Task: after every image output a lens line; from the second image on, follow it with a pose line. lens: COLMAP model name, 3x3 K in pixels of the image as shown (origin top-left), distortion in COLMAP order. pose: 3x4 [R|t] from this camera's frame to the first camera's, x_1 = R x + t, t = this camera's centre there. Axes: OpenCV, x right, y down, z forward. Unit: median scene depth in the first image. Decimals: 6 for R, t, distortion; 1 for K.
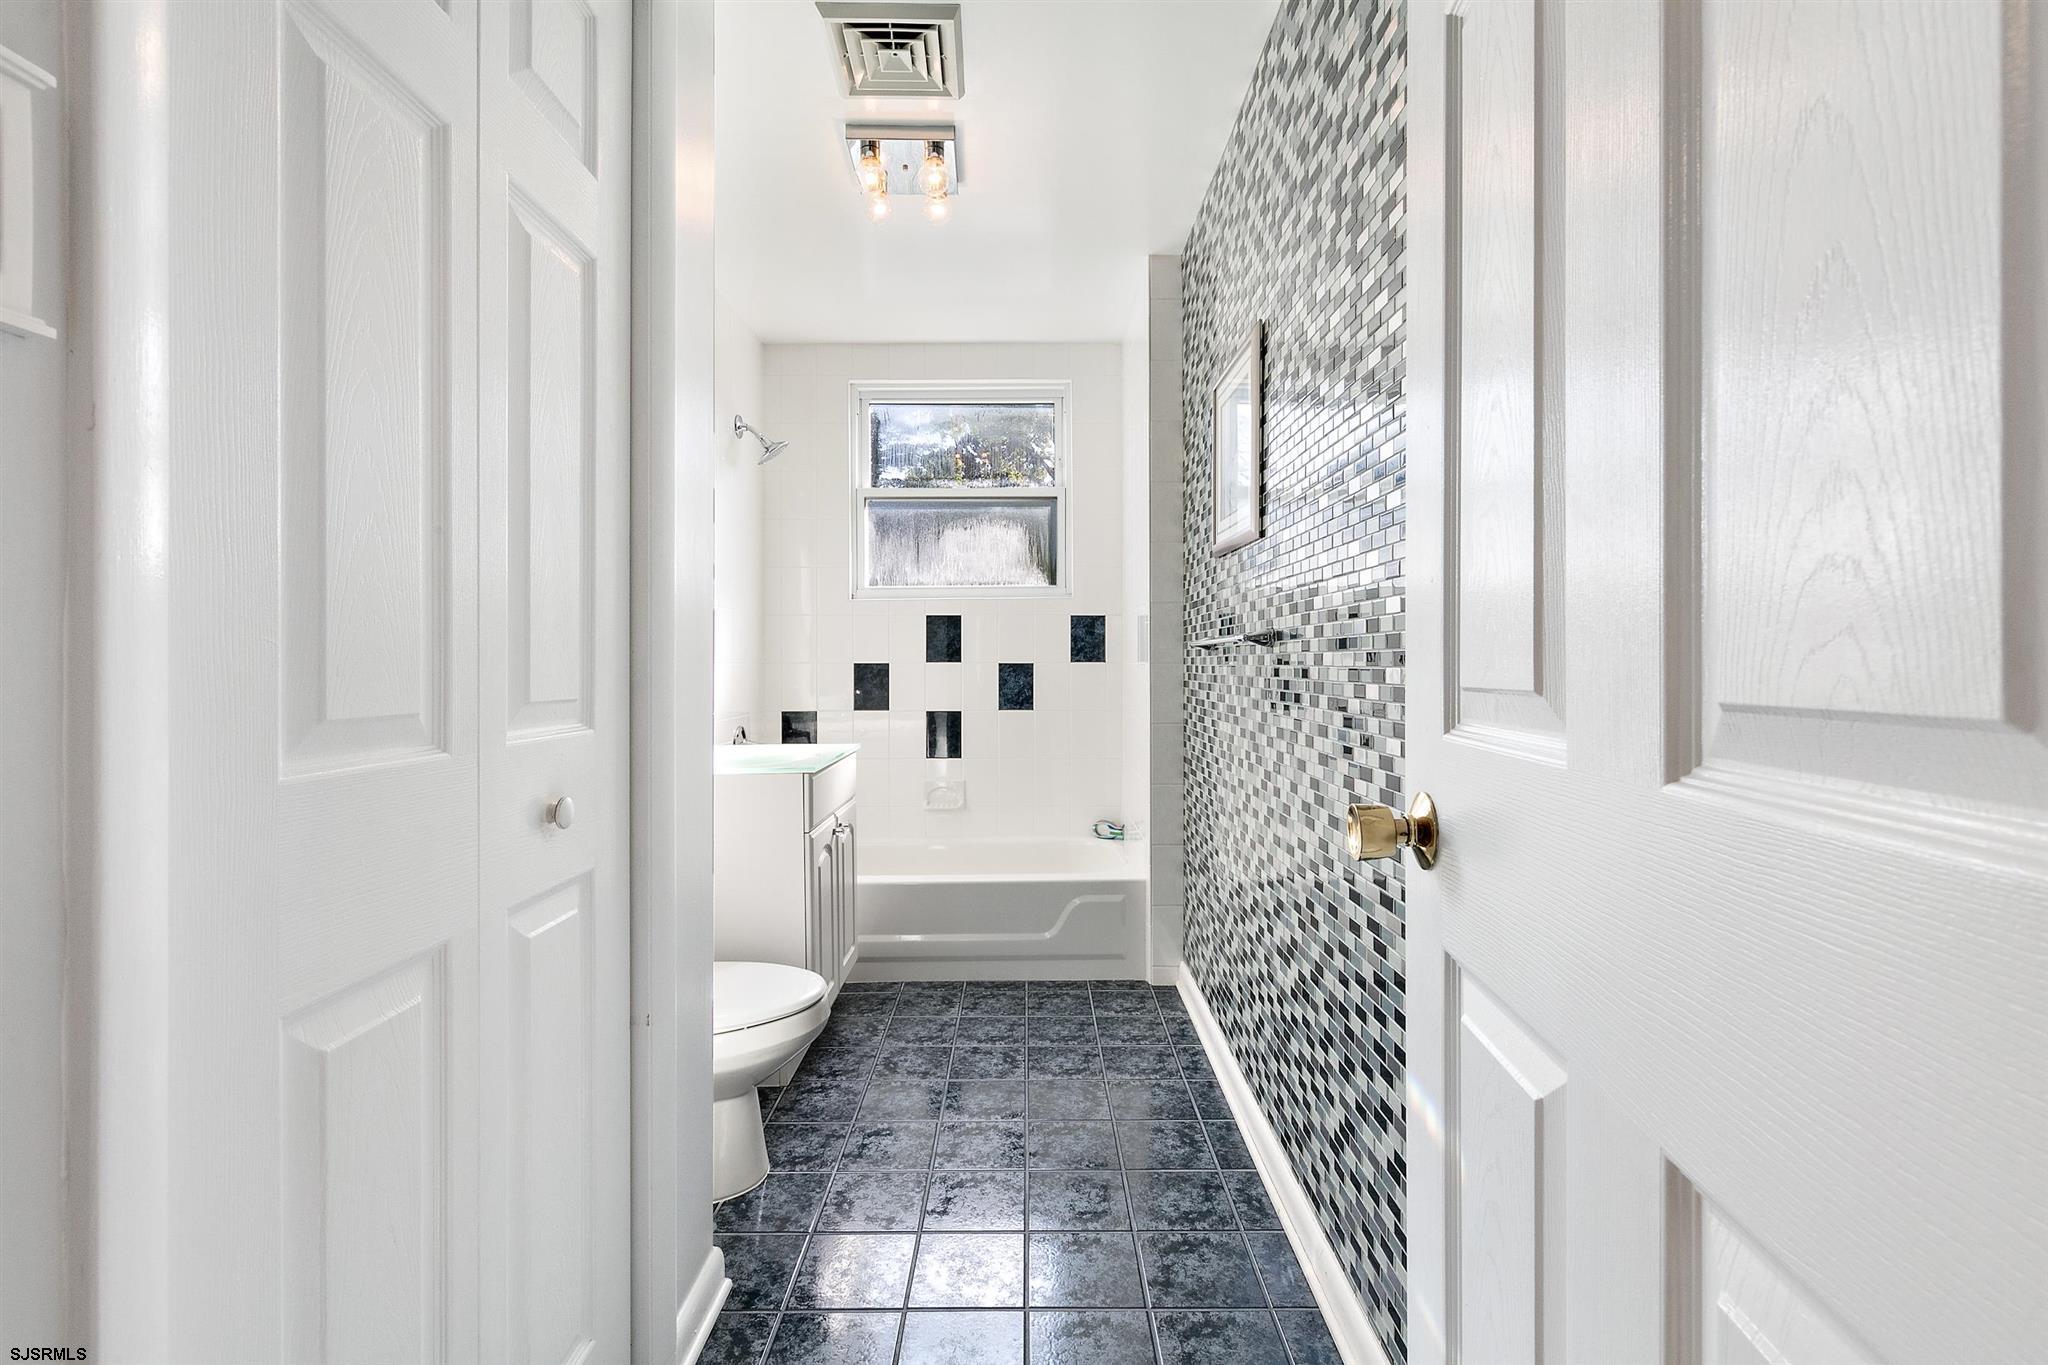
lens RADIAL K [[928.9, 0, 1028.1], [0, 928.9, 666.6], [0, 0, 1]] dist [0.022874, -0.000126]
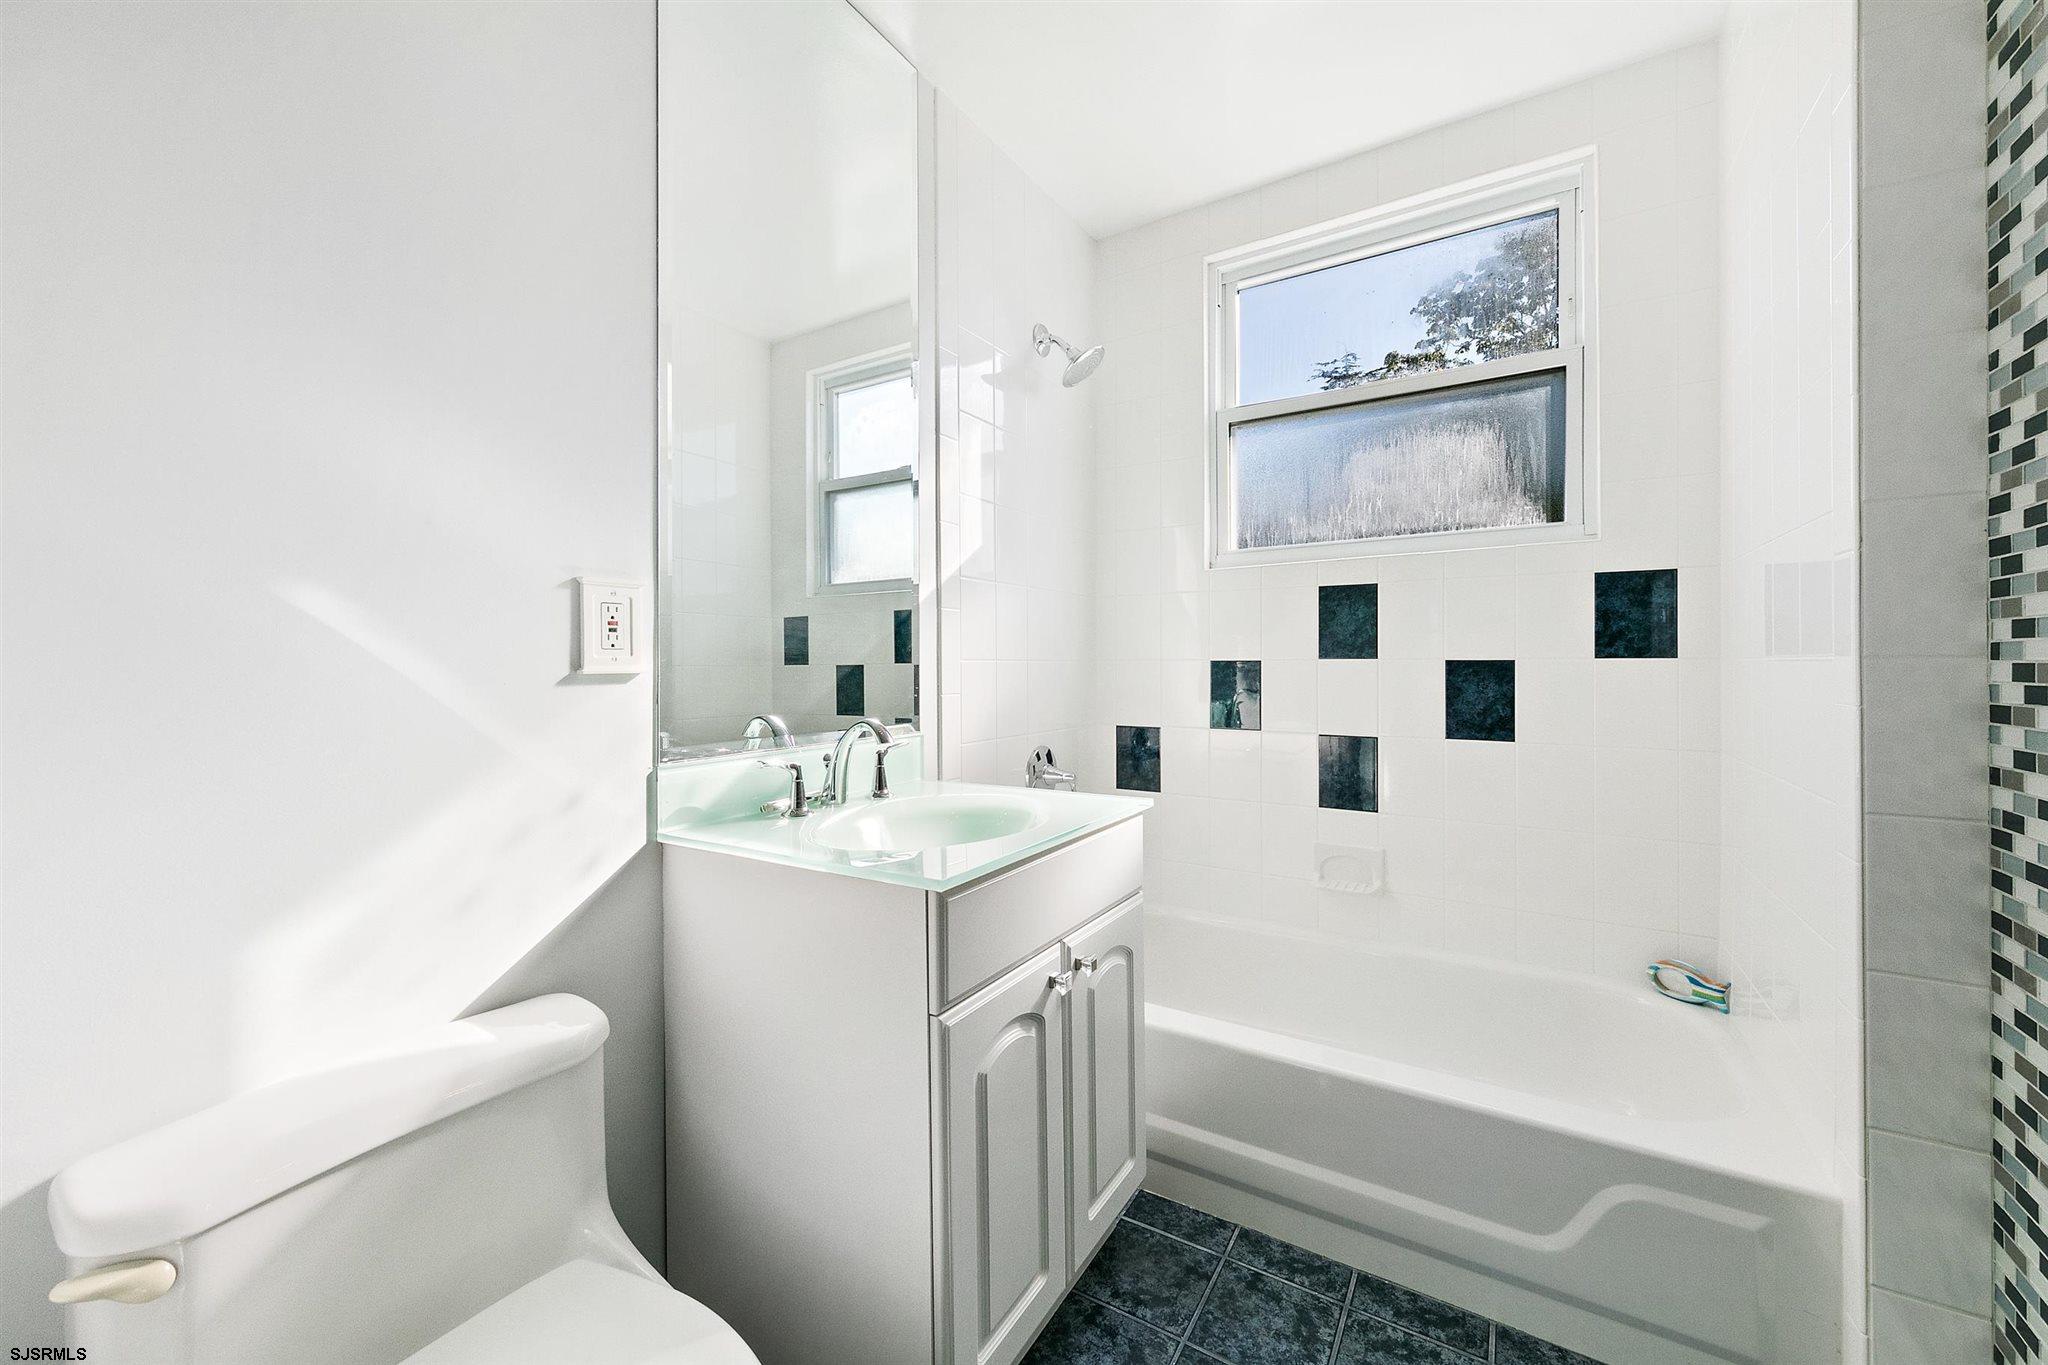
lens RADIAL K [[793.3, 0, 1014.2], [0, 793.3, 657.4], [0, 0, 1]] dist [-0.001635, 0.000258]
pose [[0.842838, -0.001696, -0.538165, 0.008440], [-0.003734, 0.999953, -0.009000, 0.000306], [0.538155, 0.009595, 0.842791, 0.422688]]
